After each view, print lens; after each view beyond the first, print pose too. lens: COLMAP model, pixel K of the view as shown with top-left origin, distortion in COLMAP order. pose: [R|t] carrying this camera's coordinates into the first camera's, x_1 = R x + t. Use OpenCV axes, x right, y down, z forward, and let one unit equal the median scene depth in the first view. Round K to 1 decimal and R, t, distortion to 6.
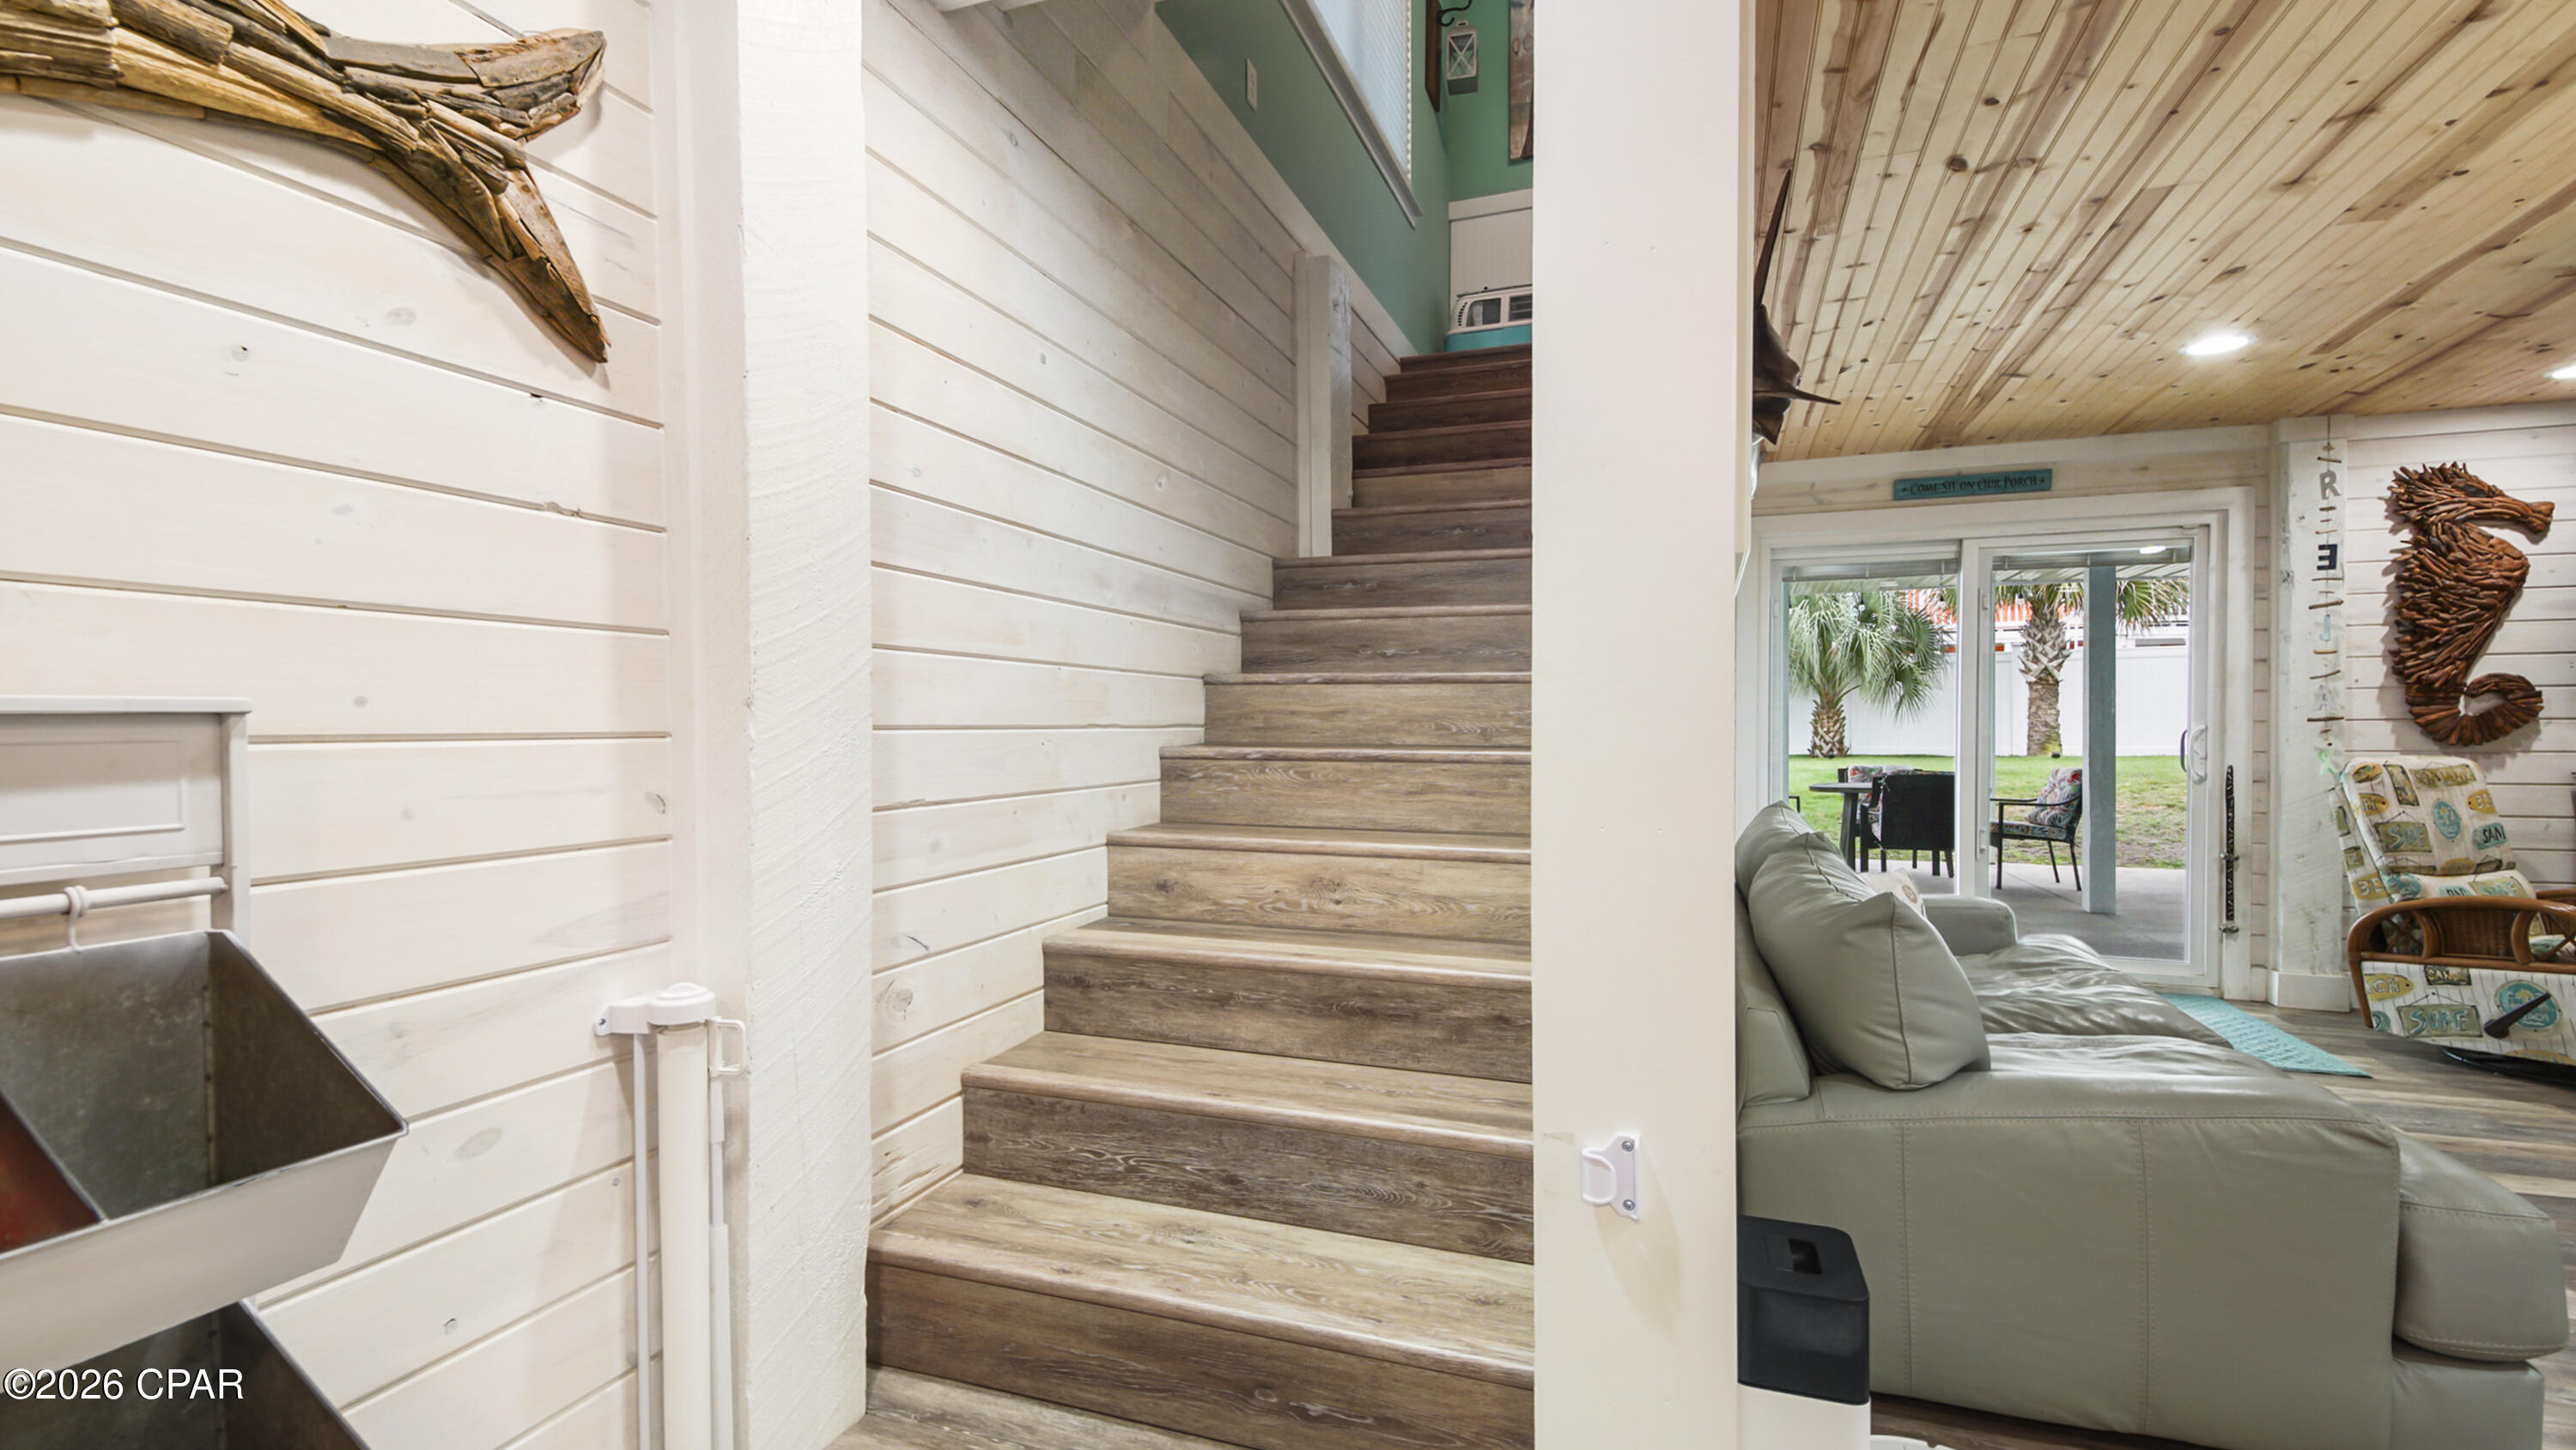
lens RADIAL K [[1080.9, 0, 1267.8], [0, 1080.9, 735.4], [0, 0, 1]] dist [0.008772, -0.002534]
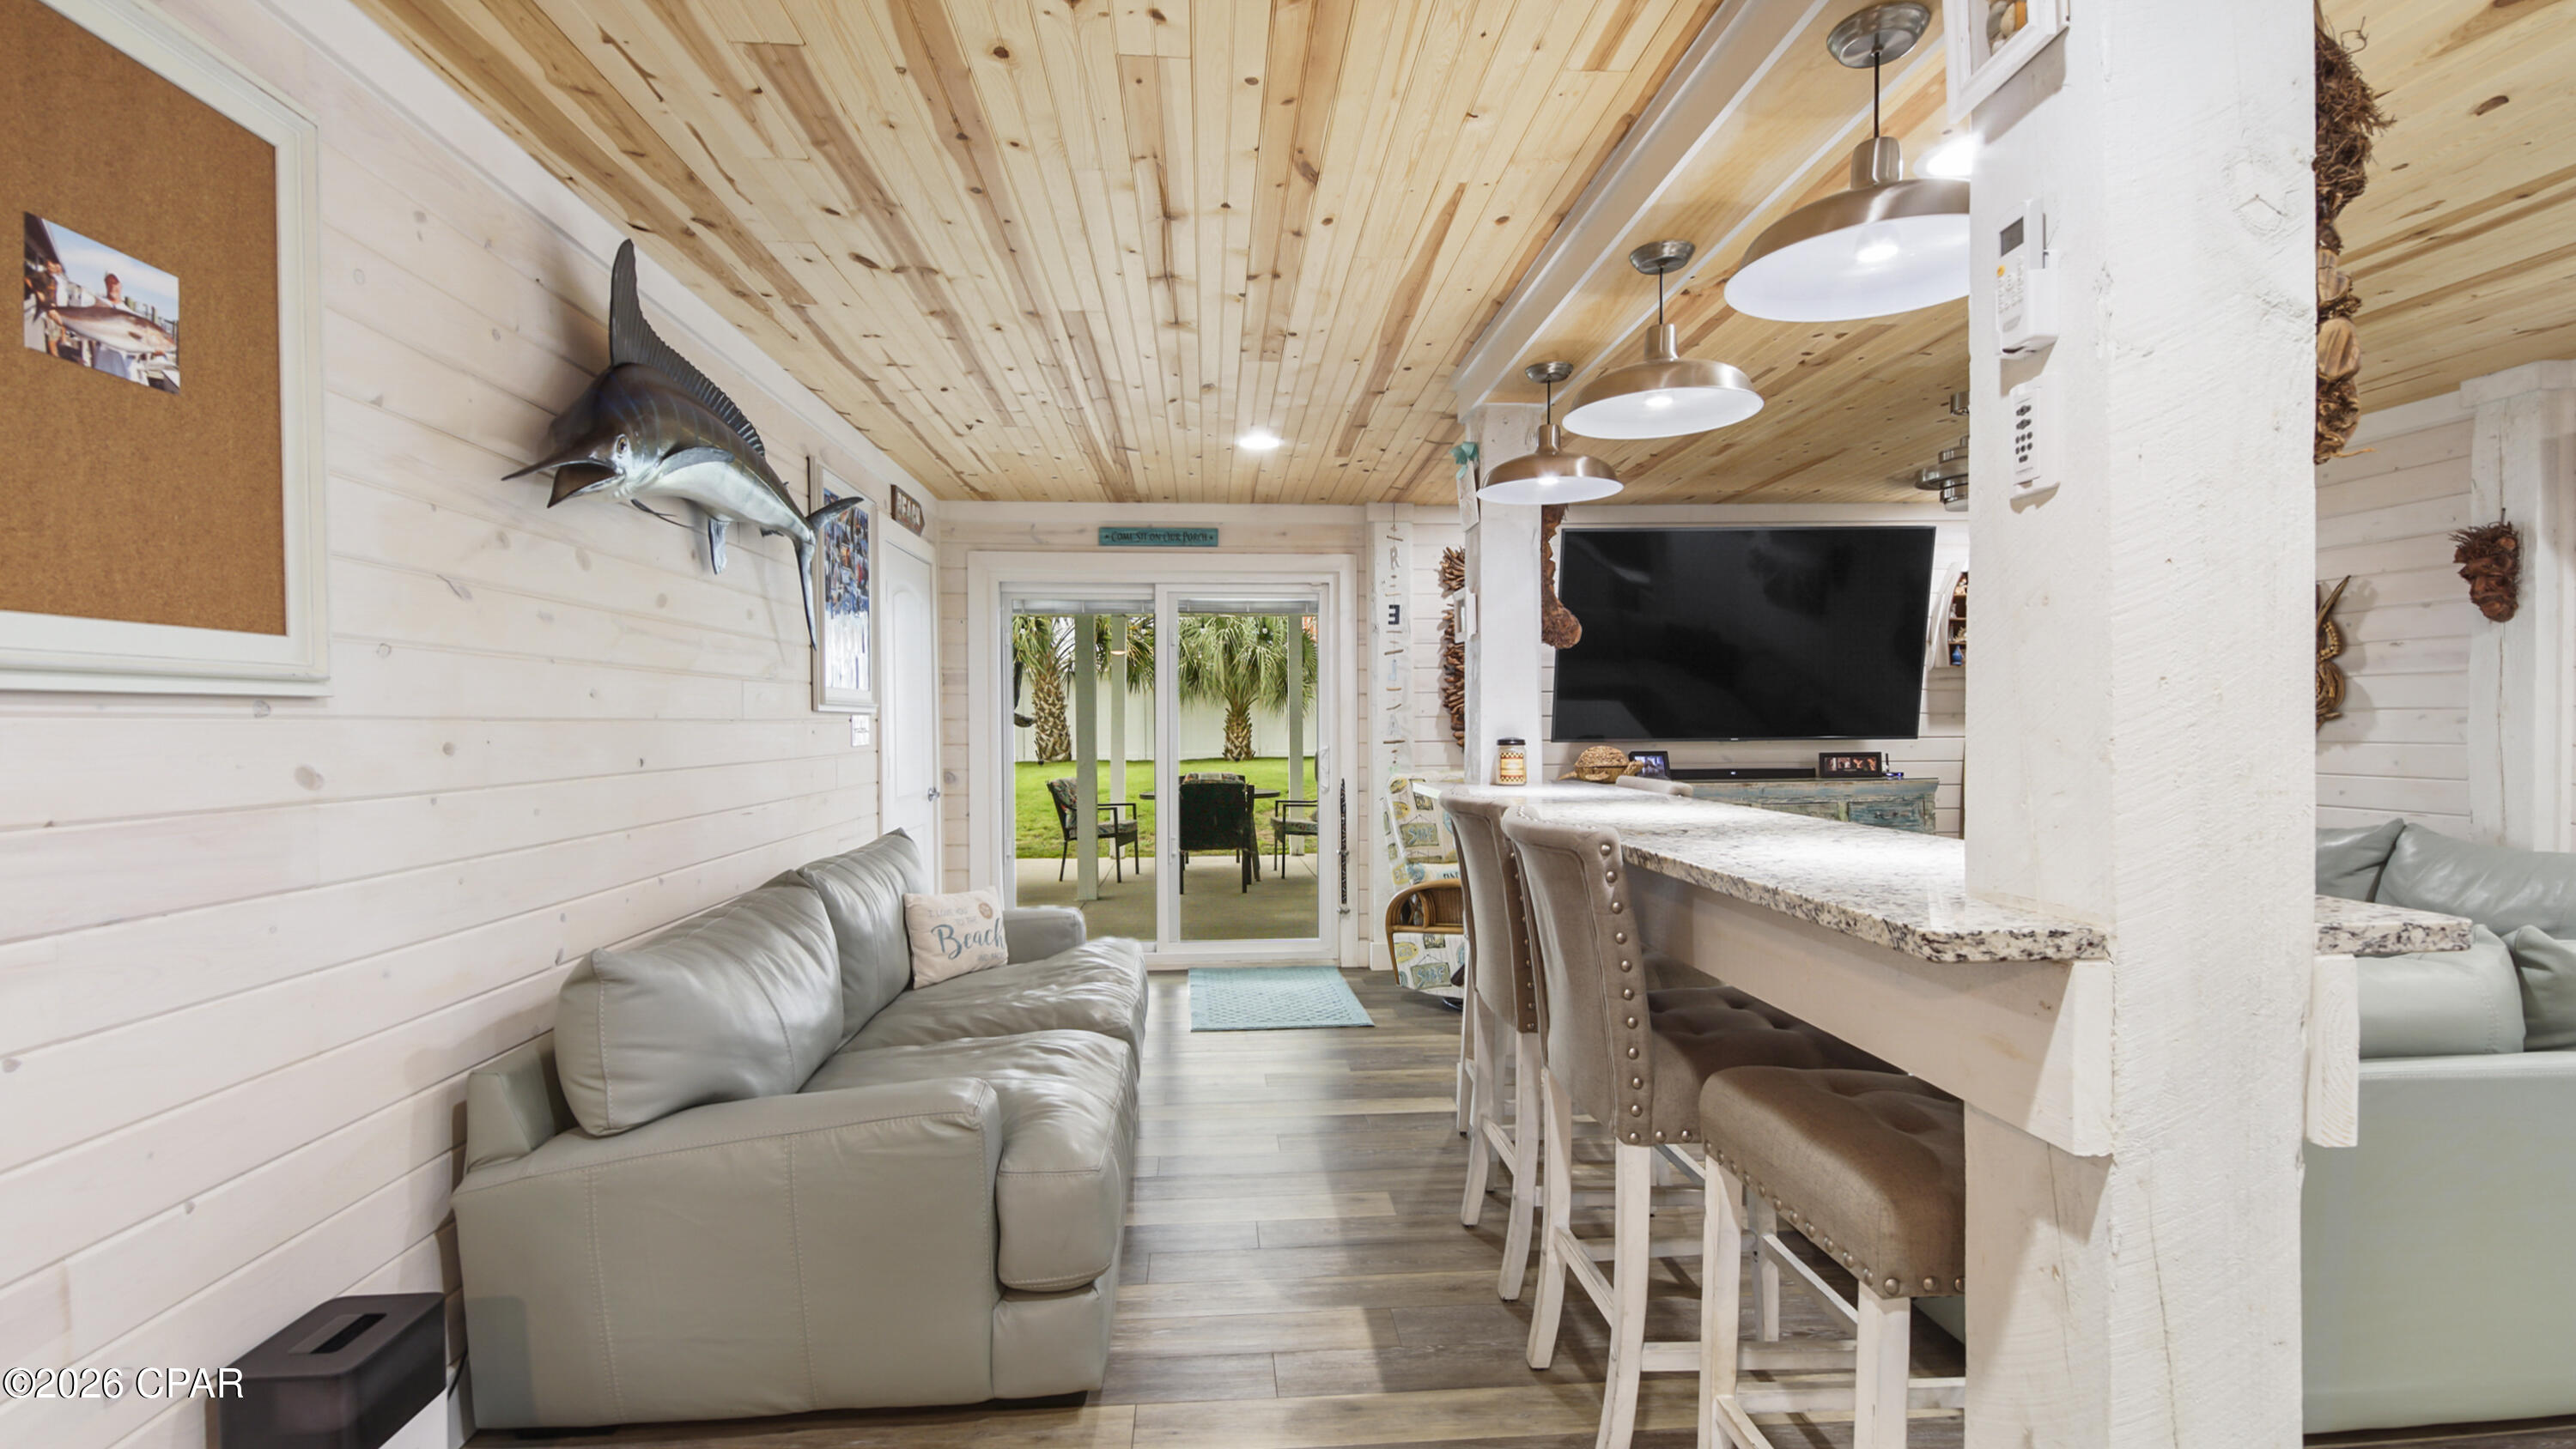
lens RADIAL K [[1080.9, 0, 1228.8], [0, 1080.9, 726.4], [0, 0, 1]] dist [0.008772, -0.002534]
pose [[0.918468, -0.001673, 0.395492, 0.295603], [0.005238, 0.999955, -0.007933, -0.023681], [-0.395461, 0.009358, 0.918435, -0.084328]]
